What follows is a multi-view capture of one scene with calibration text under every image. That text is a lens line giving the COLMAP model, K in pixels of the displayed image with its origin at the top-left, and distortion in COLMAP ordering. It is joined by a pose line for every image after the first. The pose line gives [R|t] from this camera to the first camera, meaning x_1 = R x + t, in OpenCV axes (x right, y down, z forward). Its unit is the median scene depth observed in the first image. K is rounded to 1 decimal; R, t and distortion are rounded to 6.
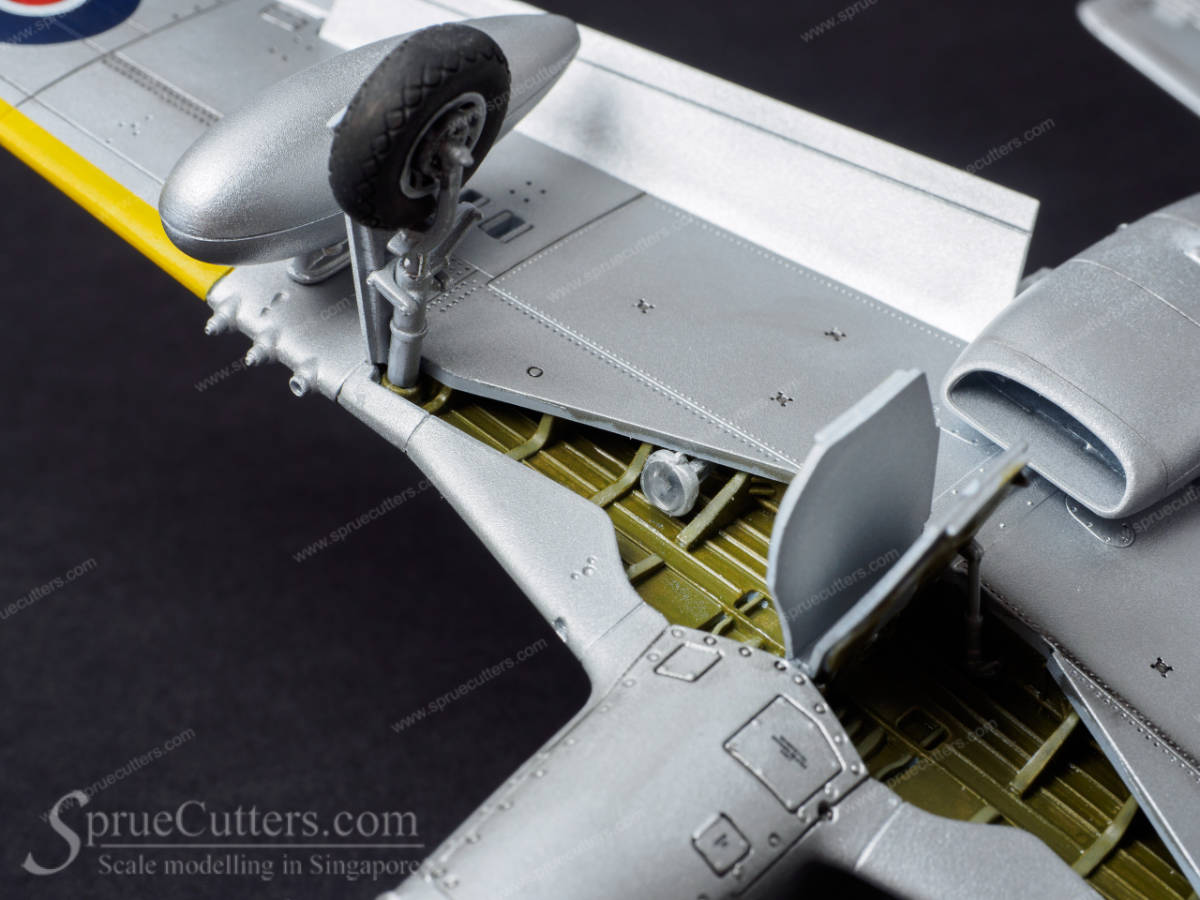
lens RADIAL K [[2870.9, 0, 600.1], [0, 2870.9, 450.0], [0, 0, 1]] dist [0.018647, 0.000000]
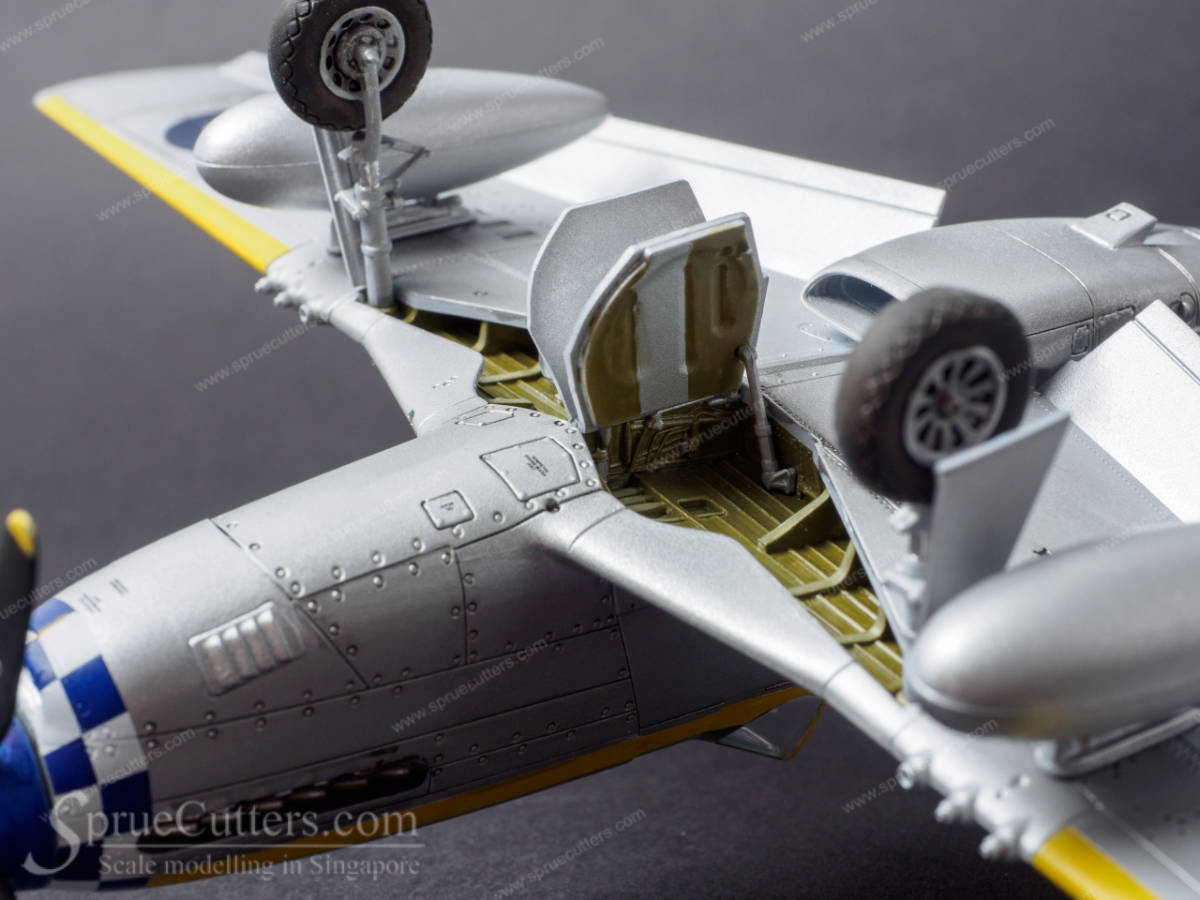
lens RADIAL K [[2870.9, 0, 597.1], [0, 2870.9, 452.2], [0, 0, 1]] dist [0.018647, 0.000000]
pose [[0.941865, -0.013164, -0.335734, 0.472214], [-0.104774, 0.937899, -0.330707, 0.473939], [0.319238, 0.346658, 0.881995, -0.035180]]
